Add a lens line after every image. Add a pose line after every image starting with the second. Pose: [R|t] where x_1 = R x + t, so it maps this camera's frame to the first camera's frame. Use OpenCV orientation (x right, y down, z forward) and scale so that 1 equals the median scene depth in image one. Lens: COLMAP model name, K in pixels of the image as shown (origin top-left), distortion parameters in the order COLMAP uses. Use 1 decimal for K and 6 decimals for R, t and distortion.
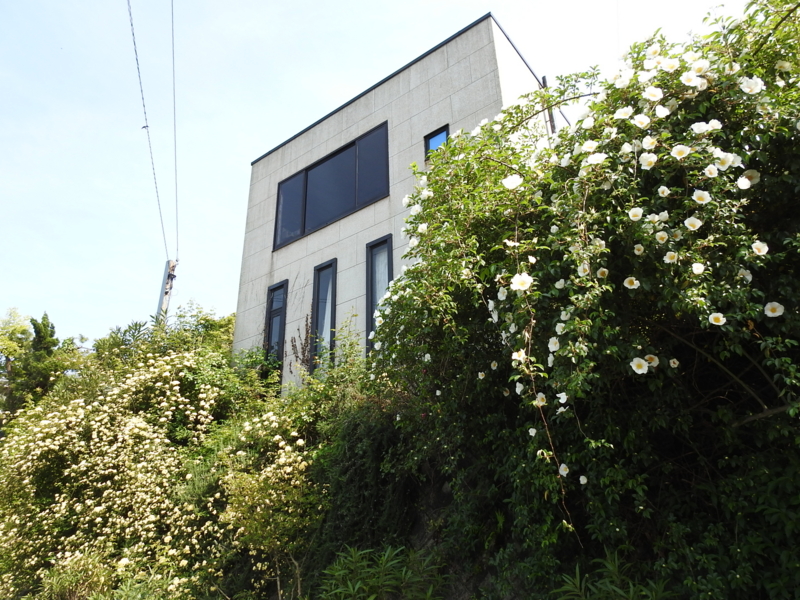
lens RADIAL K [[583.9, 0, 399.7], [0, 583.9, 286.6], [0, 0, 1]] dist [0.002329, -0.000526]
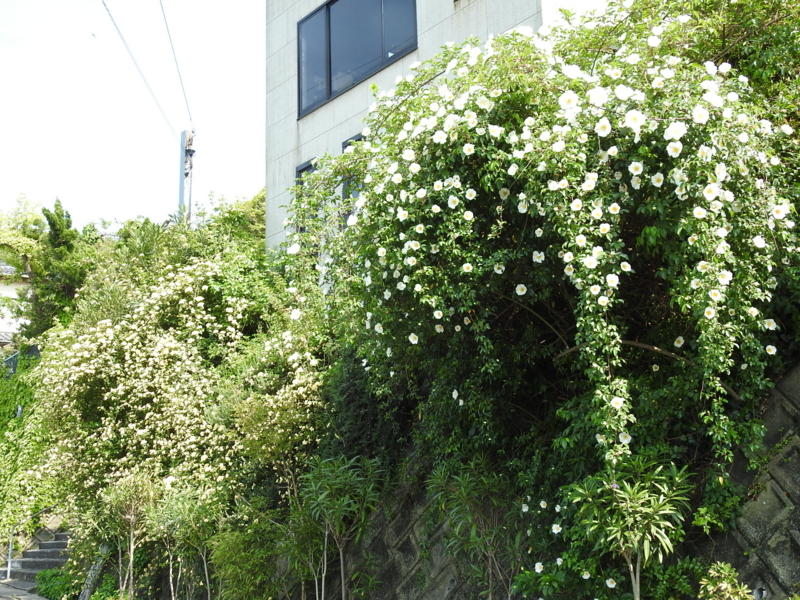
lens RADIAL K [[955.6, 0, 400.0], [0, 955.6, 300.0], [0, 0, 1]] dist [-0.028752, -0.031046]
pose [[0.975187, -0.058285, -0.213570, 0.234021], [0.107495, 0.968026, 0.226652, -0.133129], [0.193531, -0.243986, 0.950272, -0.340234]]
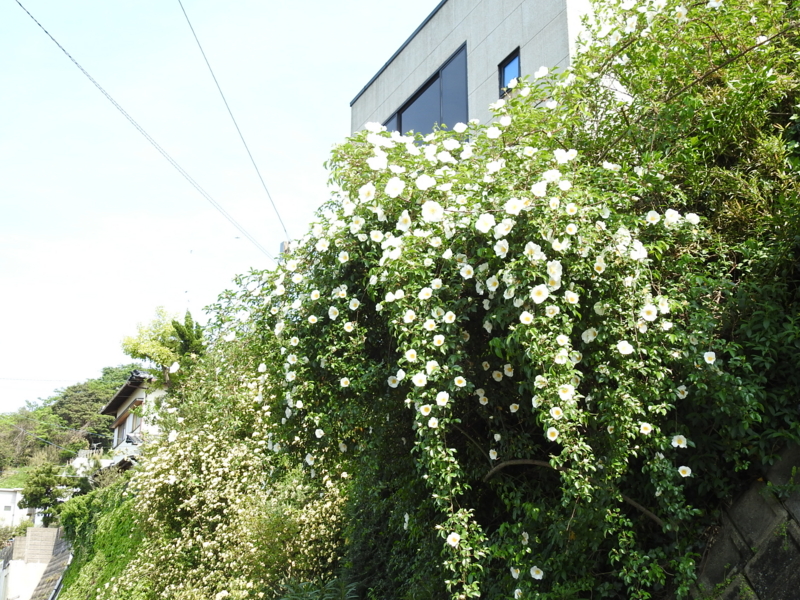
lens RADIAL K [[955.6, 0, 400.0], [0, 955.6, 300.0], [0, 0, 1]] dist [-0.028752, -0.031046]
pose [[0.913931, -0.115678, -0.389036, 0.401020], [0.166079, 0.981190, 0.098403, -0.108952], [0.370336, -0.154544, 0.915952, -0.244679]]
